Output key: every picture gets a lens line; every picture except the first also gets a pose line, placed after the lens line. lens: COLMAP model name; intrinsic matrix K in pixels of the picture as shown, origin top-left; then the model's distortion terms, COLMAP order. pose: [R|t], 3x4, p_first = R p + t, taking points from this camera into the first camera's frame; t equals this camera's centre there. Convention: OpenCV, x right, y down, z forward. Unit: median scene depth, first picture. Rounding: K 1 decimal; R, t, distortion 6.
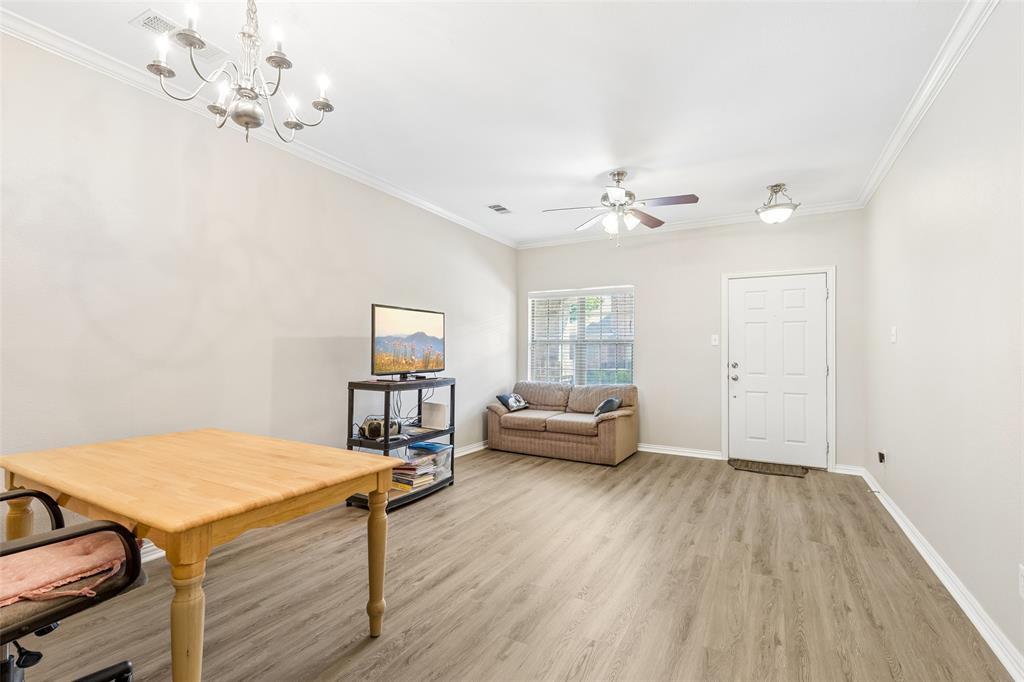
lens RADIAL K [[460.1, 0, 504.3], [0, 460.1, 344.9], [0, 0, 1]] dist [0.002592, -0.000179]
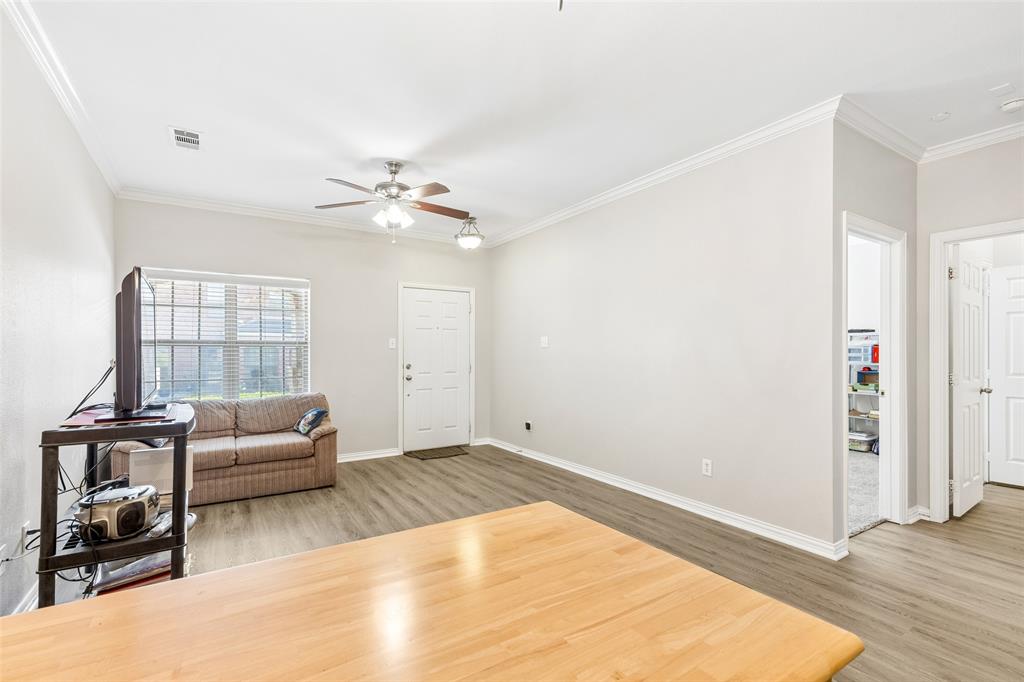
lens RADIAL K [[463.8, 0, 508.4], [0, 463.8, 351.5], [0, 0, 1]] dist [0.014132, -0.004898]
pose [[0.467377, -0.005273, 0.884042, -0.479293], [-0.005653, 0.999944, 0.008952, -0.003960], [-0.884040, -0.009181, 0.467321, 0.355903]]
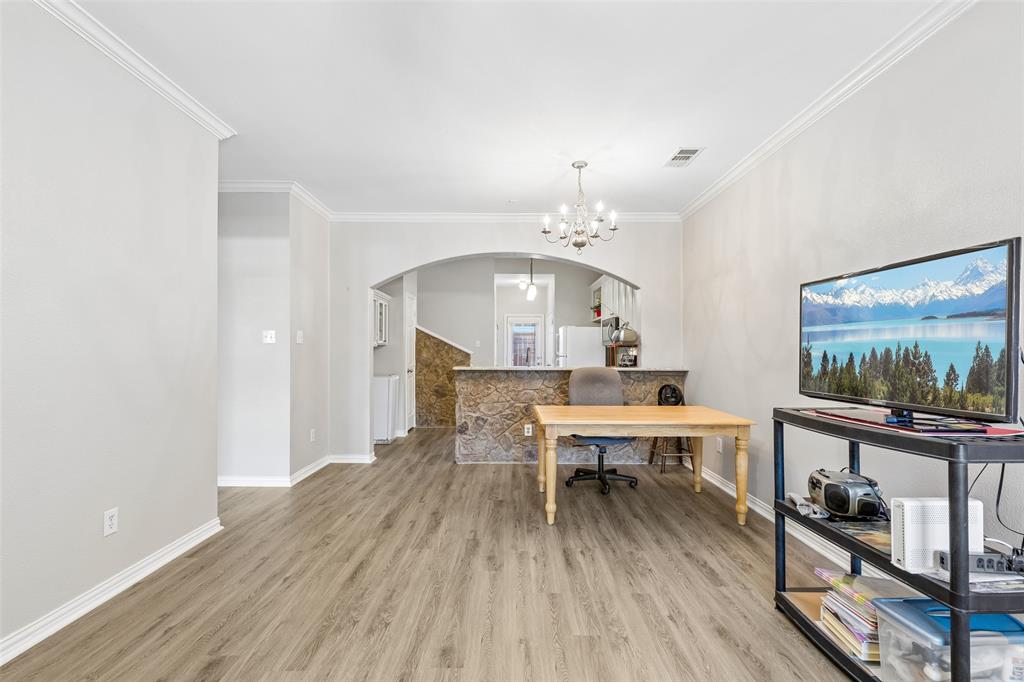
lens RADIAL K [[463.8, 0, 508.4], [0, 463.8, 351.5], [0, 0, 1]] dist [0.014132, -0.004898]
pose [[-0.867201, -0.011479, -0.497826, 0.349814], [-0.006317, 0.999907, -0.012051, 0.013886], [0.497918, -0.007306, -0.867193, 1.197242]]
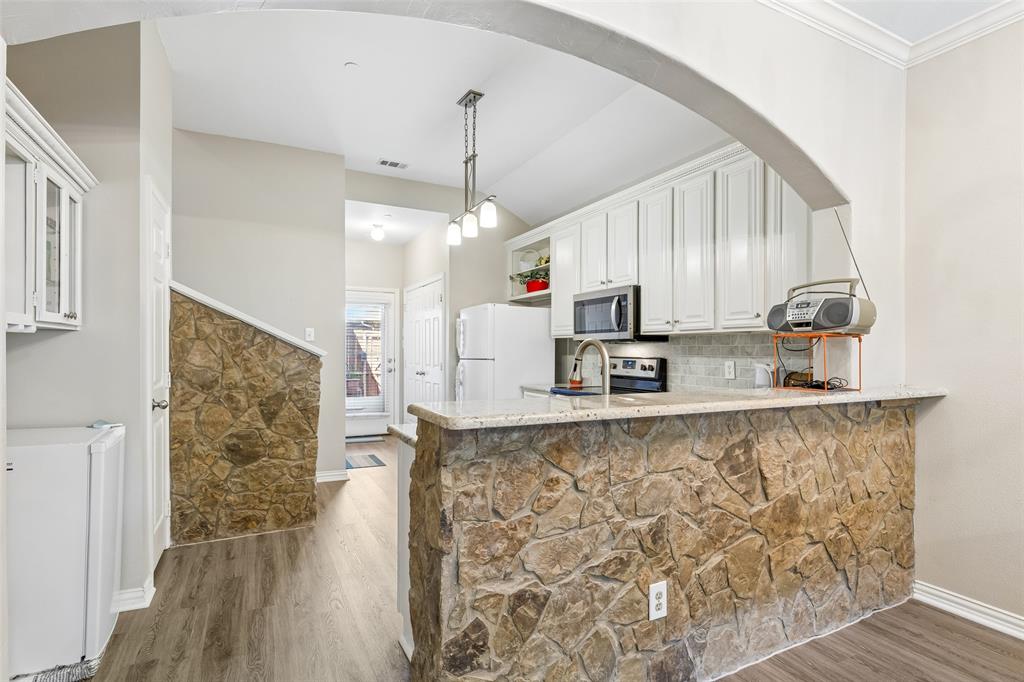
lens RADIAL K [[506.5, 0, 506.5], [0, 506.5, 351.4], [0, 0, 1]] dist [0.000733, 0.000657]
pose [[-0.552209, -0.009875, -0.833647, 0.105594], [-0.002031, 0.999943, -0.010500, 0.002796], [0.833703, -0.004106, -0.552198, 0.242916]]
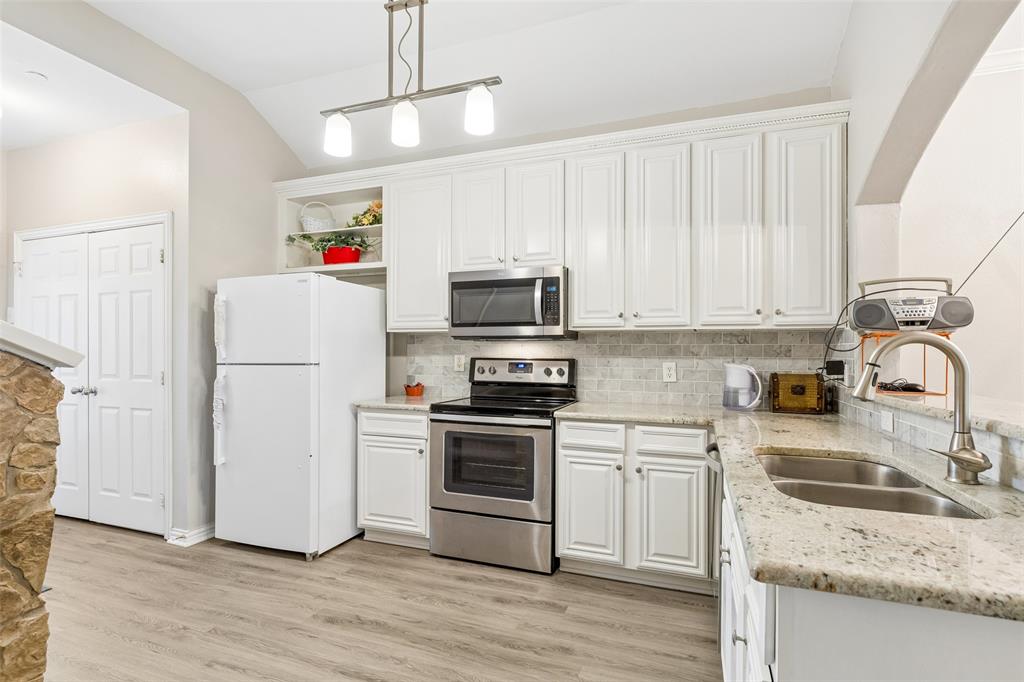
lens RADIAL K [[506.5, 0, 506.5], [0, 506.5, 351.4], [0, 0, 1]] dist [0.000733, 0.000657]
pose [[0.160904, -0.007316, -0.986943, -0.108077], [0.005256, 0.999965, -0.006556, -0.003408], [0.986956, -0.004133, 0.160936, -0.302807]]
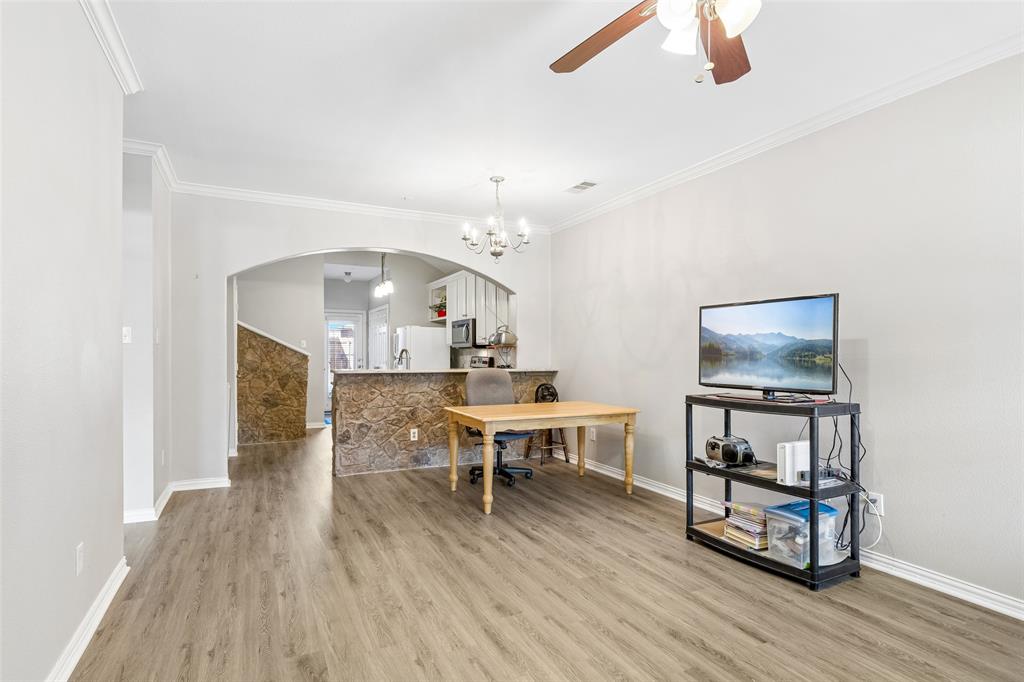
lens RADIAL K [[532.9, 0, 508.3], [0, 532.9, 355.7], [0, 0, 1]] dist [0.003391, -0.000015]
pose [[-0.563555, -0.006619, -0.826052, 0.700834], [-0.001280, 0.999974, -0.007140, 0.014017], [0.826077, -0.002966, -0.563549, 1.124376]]
